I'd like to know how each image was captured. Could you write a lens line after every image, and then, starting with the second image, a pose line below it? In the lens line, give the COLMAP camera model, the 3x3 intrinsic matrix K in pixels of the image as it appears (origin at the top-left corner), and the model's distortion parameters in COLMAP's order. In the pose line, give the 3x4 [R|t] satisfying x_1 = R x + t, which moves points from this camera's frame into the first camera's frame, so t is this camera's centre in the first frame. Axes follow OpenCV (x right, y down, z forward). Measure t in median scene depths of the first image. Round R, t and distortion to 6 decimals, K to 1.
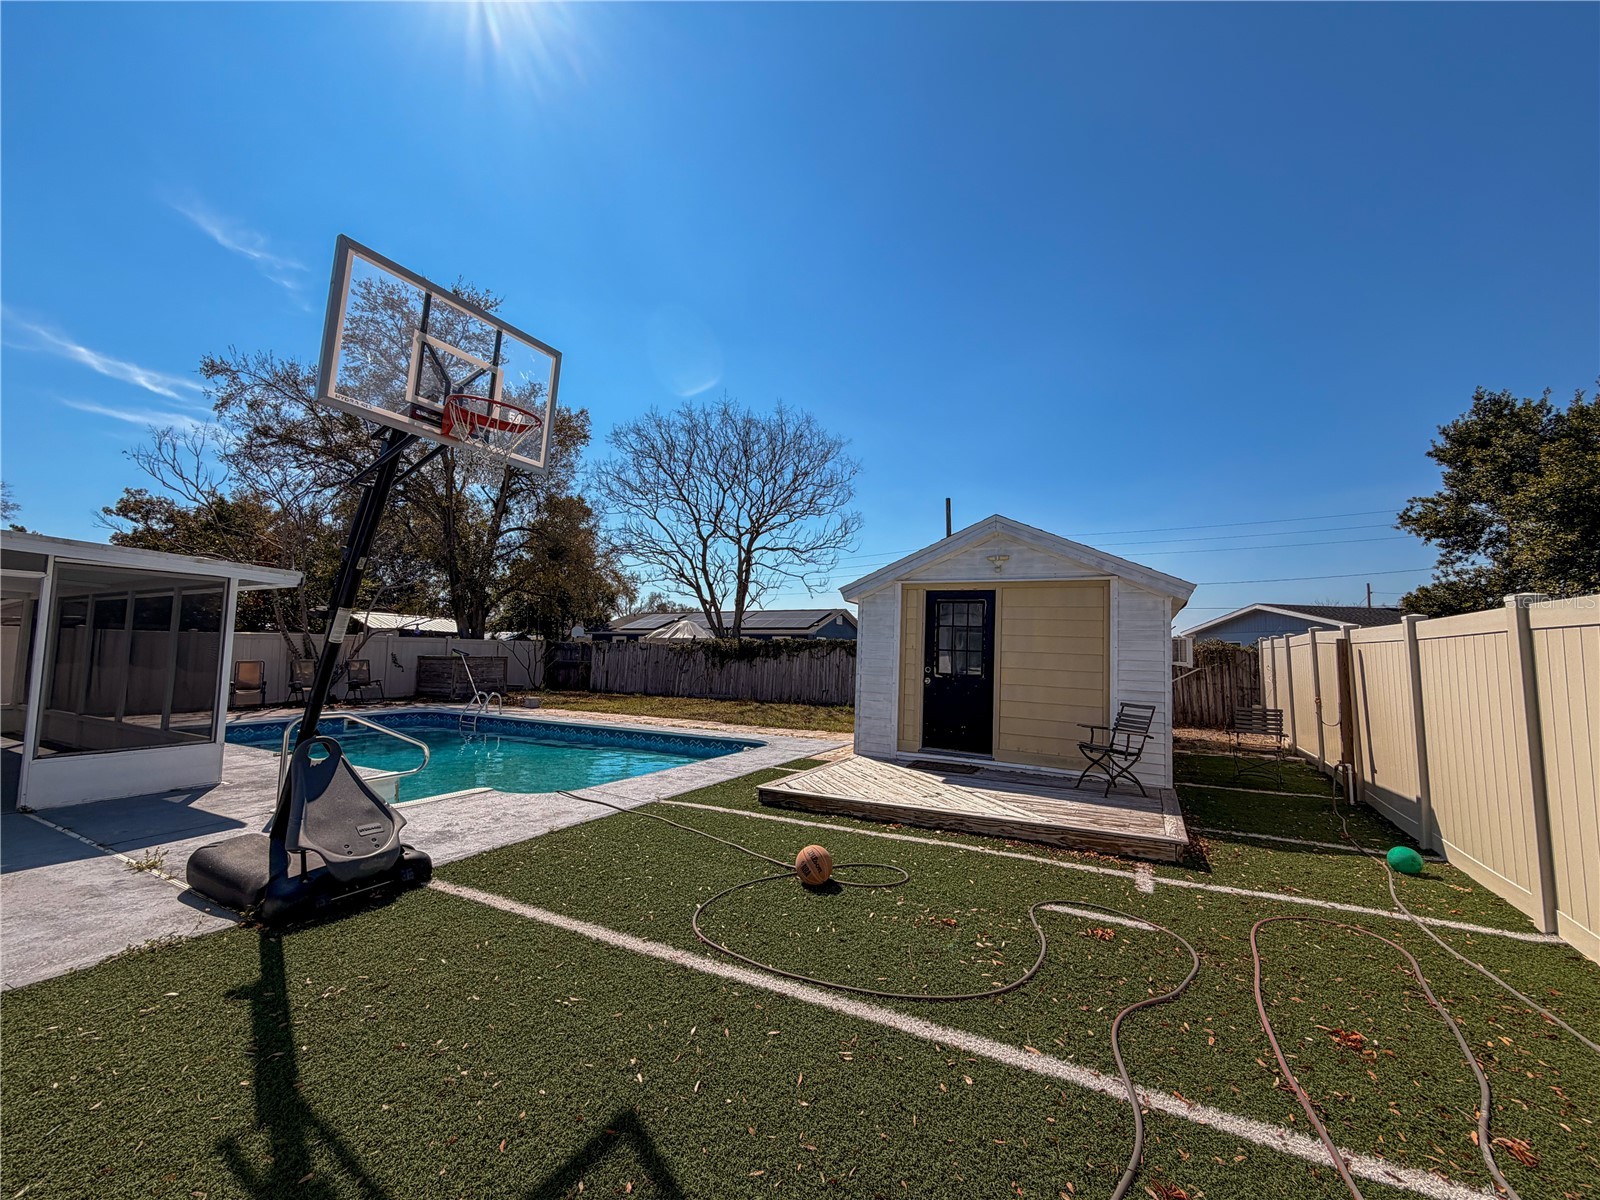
lens RADIAL K [[638.0, 0, 795.8], [0, 638.0, 599.4], [0, 0, 1]] dist [-0.000008, 0.000456]
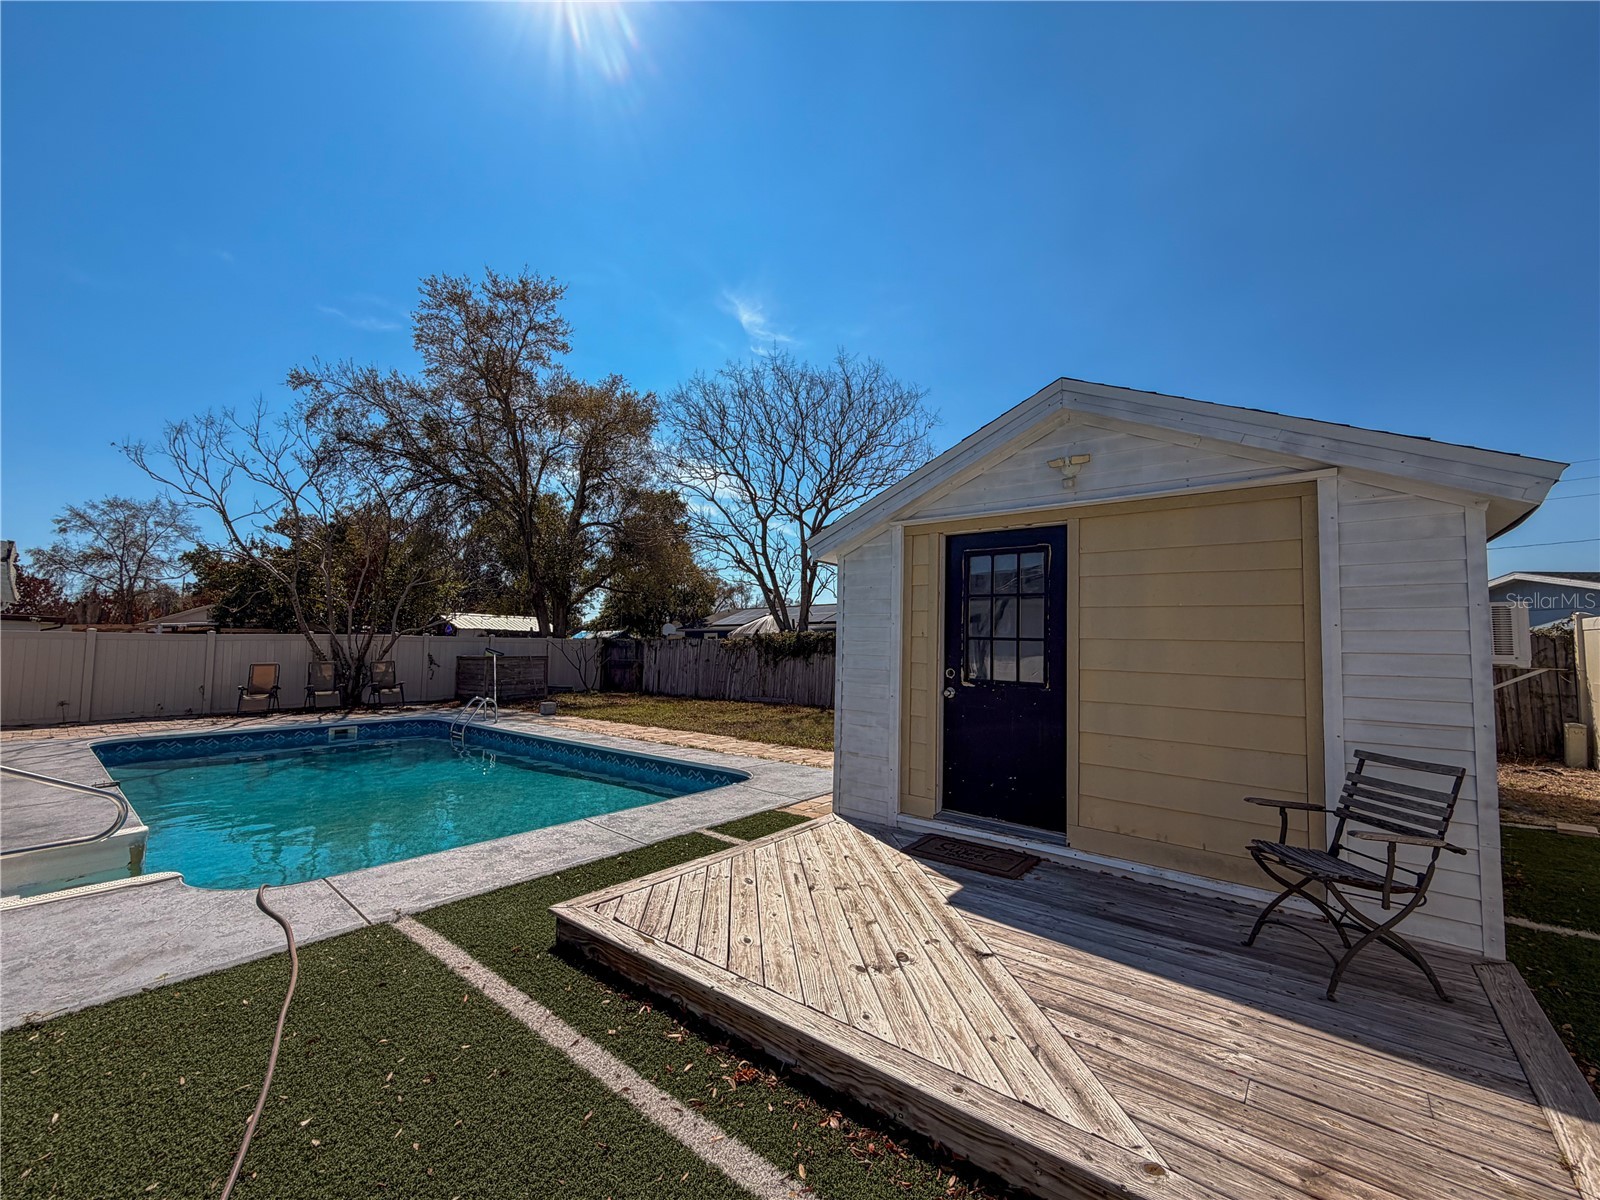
lens RADIAL K [[638.0, 0, 794.9], [0, 638.0, 600.2], [0, 0, 1]] dist [-0.000008, 0.000456]
pose [[0.980634, -0.027638, -0.193891, 0.077138], [0.029123, 0.999564, 0.004810, 0.016013], [0.193674, -0.010364, 0.981011, 0.174142]]
